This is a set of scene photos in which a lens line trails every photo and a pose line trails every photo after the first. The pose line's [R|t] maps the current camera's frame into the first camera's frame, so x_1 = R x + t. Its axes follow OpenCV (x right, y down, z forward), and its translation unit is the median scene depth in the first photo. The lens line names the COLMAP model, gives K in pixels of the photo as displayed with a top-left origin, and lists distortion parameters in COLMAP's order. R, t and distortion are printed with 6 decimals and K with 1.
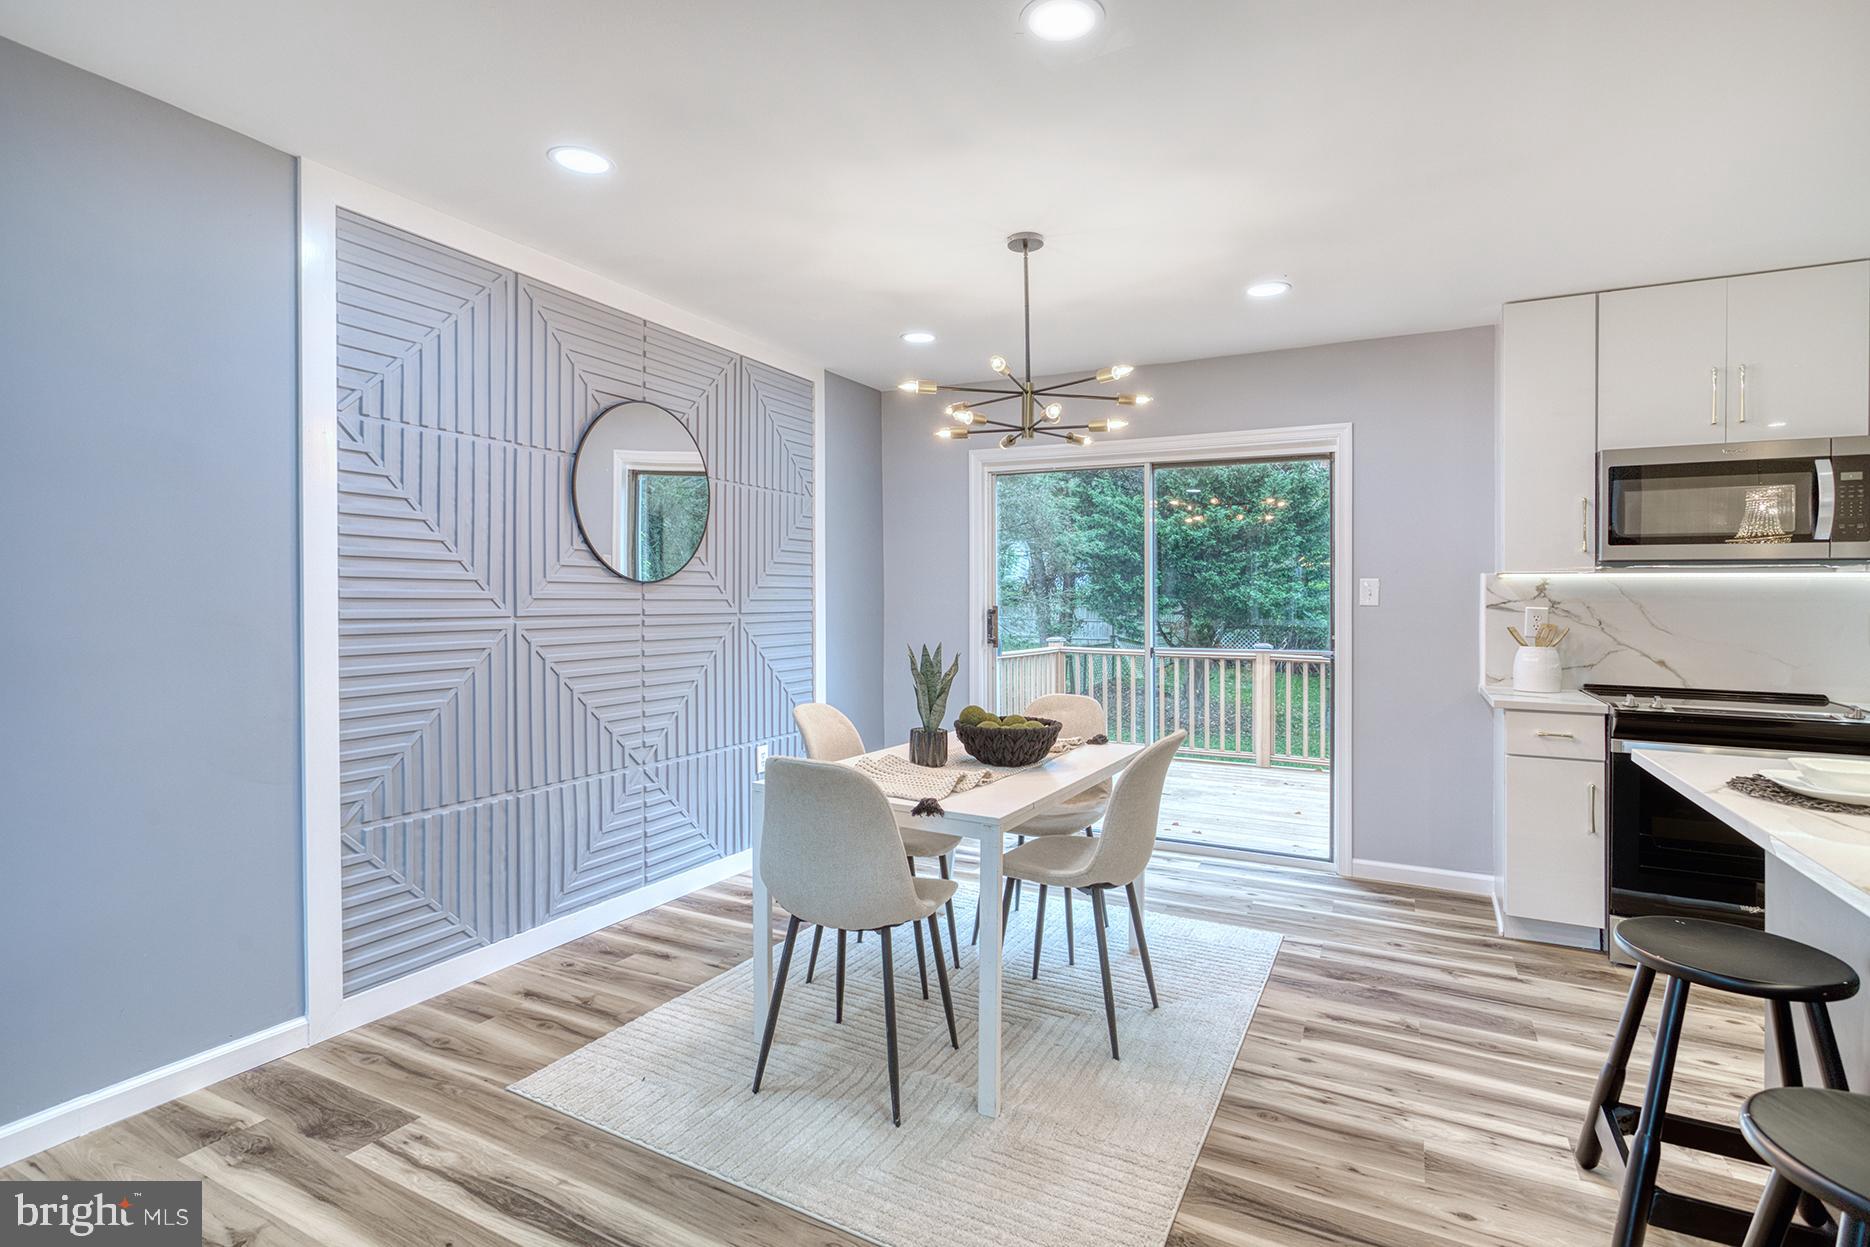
lens RADIAL K [[938.5, 0, 946.2], [0, 938.5, 629.5], [0, 0, 1]] dist [0.002650, 0.001166]
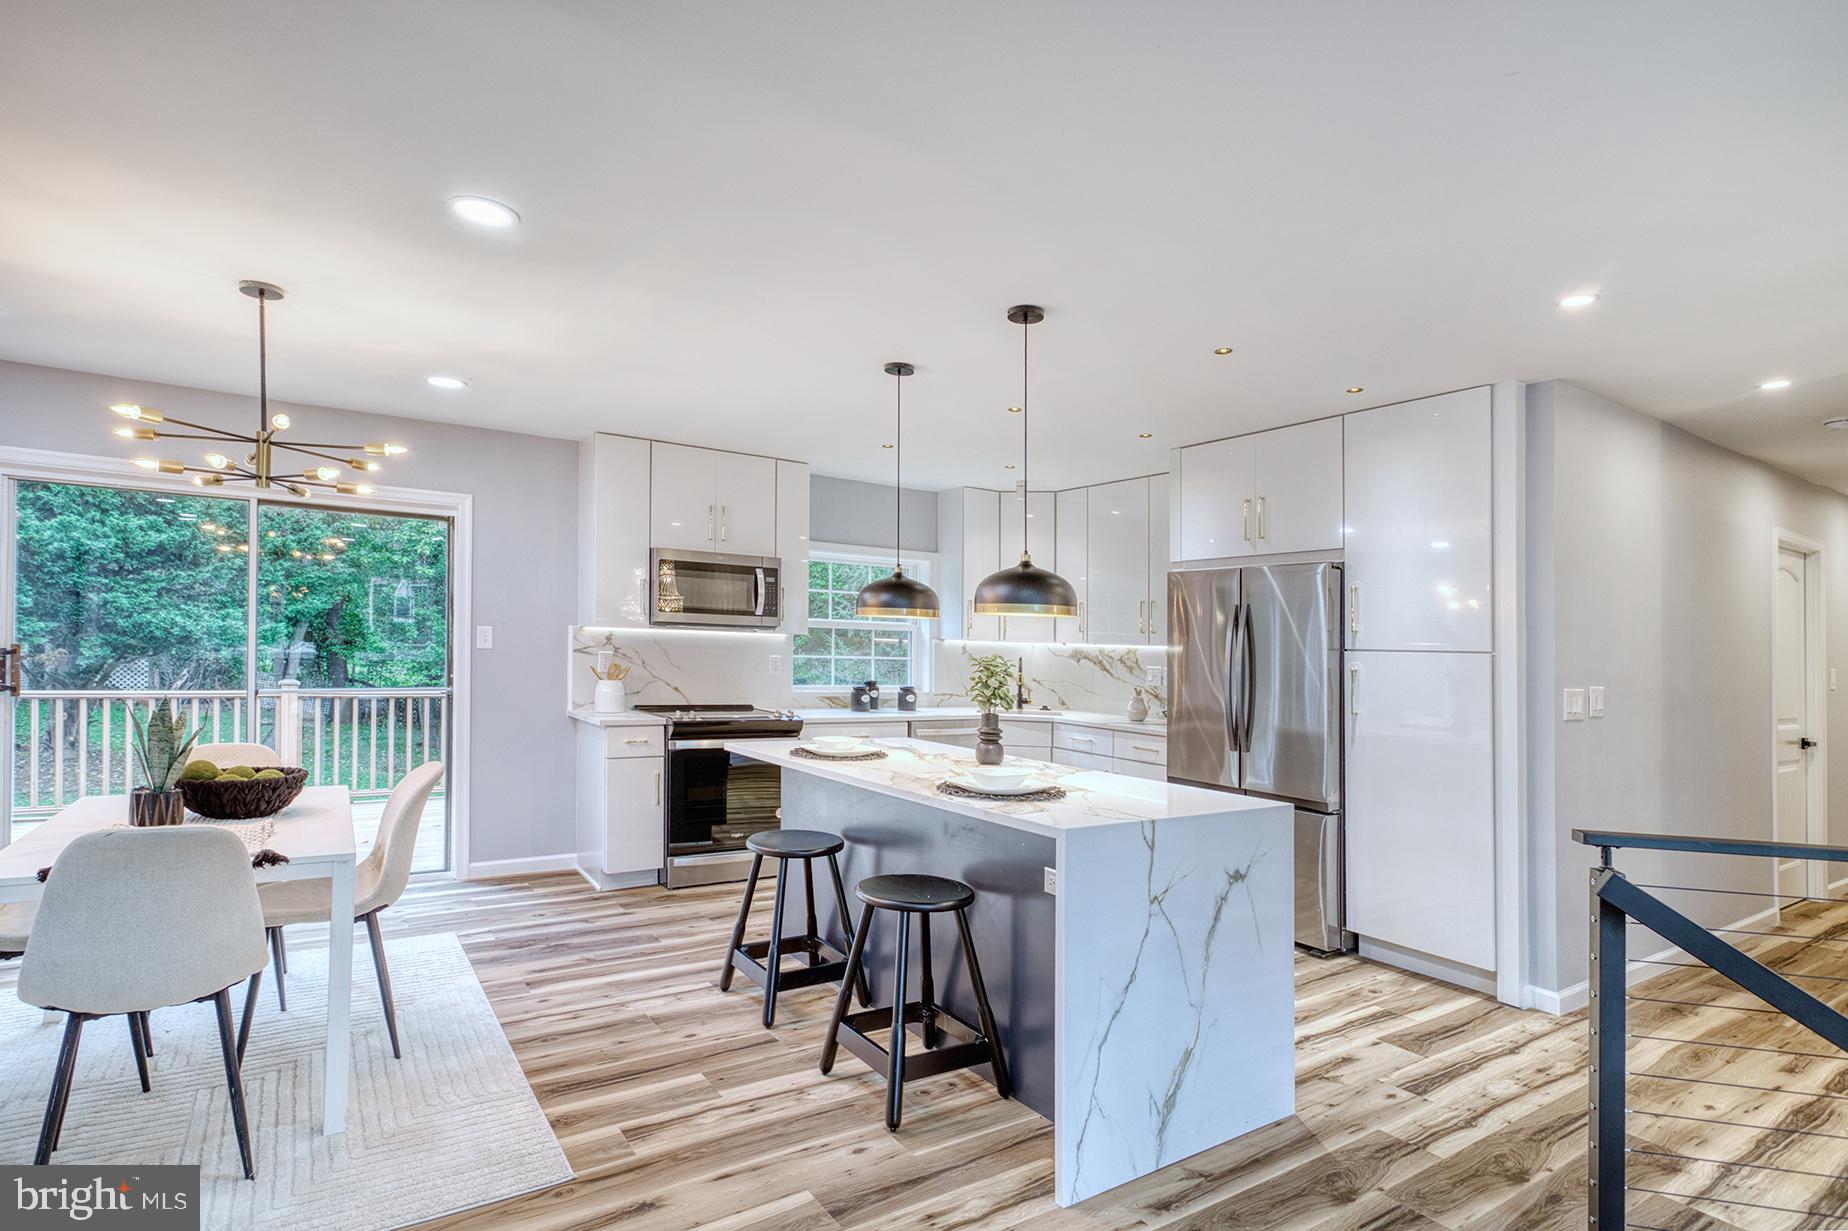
lens RADIAL K [[927.5, 0, 935.1], [0, 927.5, 621.5], [0, 0, 1]] dist [0.002650, 0.001166]
pose [[0.468282, 0.030259, 0.883061, -0.413771], [0.001431, 0.999386, -0.035003, -0.022490], [-0.883578, 0.017655, 0.467951, -0.084141]]
